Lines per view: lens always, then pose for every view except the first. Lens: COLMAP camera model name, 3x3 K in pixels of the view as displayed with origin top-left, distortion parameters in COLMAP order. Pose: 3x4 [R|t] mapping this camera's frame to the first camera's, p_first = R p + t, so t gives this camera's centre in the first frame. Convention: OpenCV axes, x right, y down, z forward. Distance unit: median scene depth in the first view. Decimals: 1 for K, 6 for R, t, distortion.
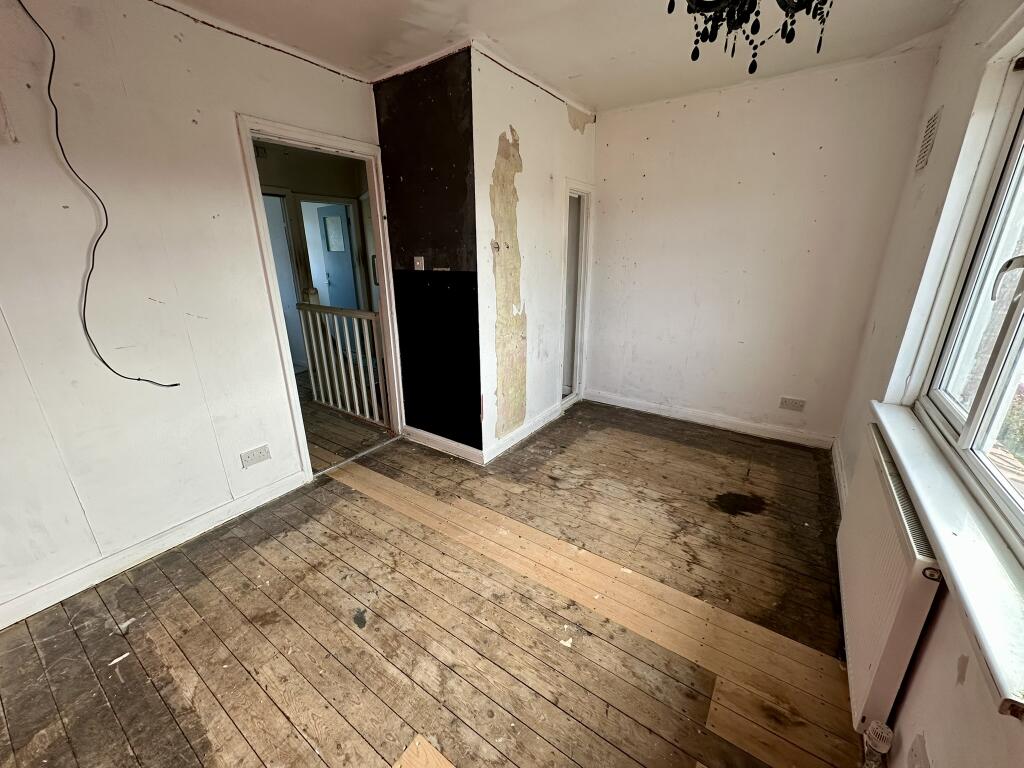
lens RADIAL K [[404.8, 0, 514.0], [0, 404.8, 388.0], [0, 0, 1]] dist [-0.000052, -0.000171]
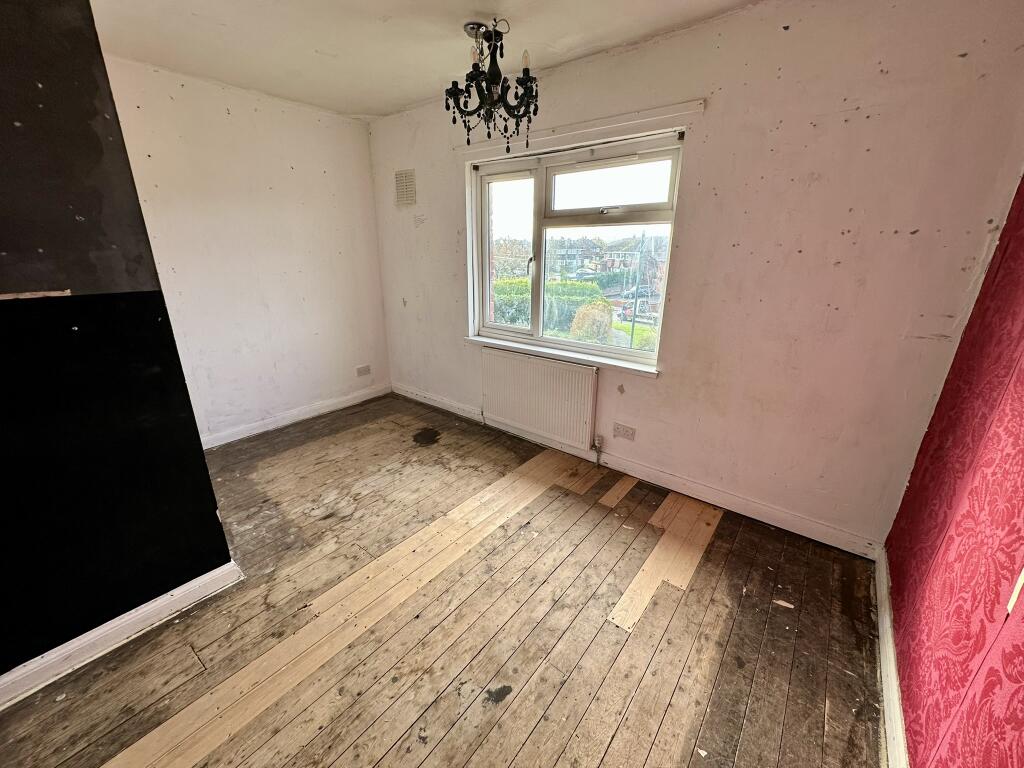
lens RADIAL K [[404.8, 0, 508.5], [0, 404.8, 387.9], [0, 0, 1]] dist [-0.000052, -0.000171]
pose [[0.074008, -0.319022, 0.944853, -0.656354], [0.314974, 0.906431, 0.281378, -0.161264], [-0.946210, 0.276780, 0.167566, 0.448395]]
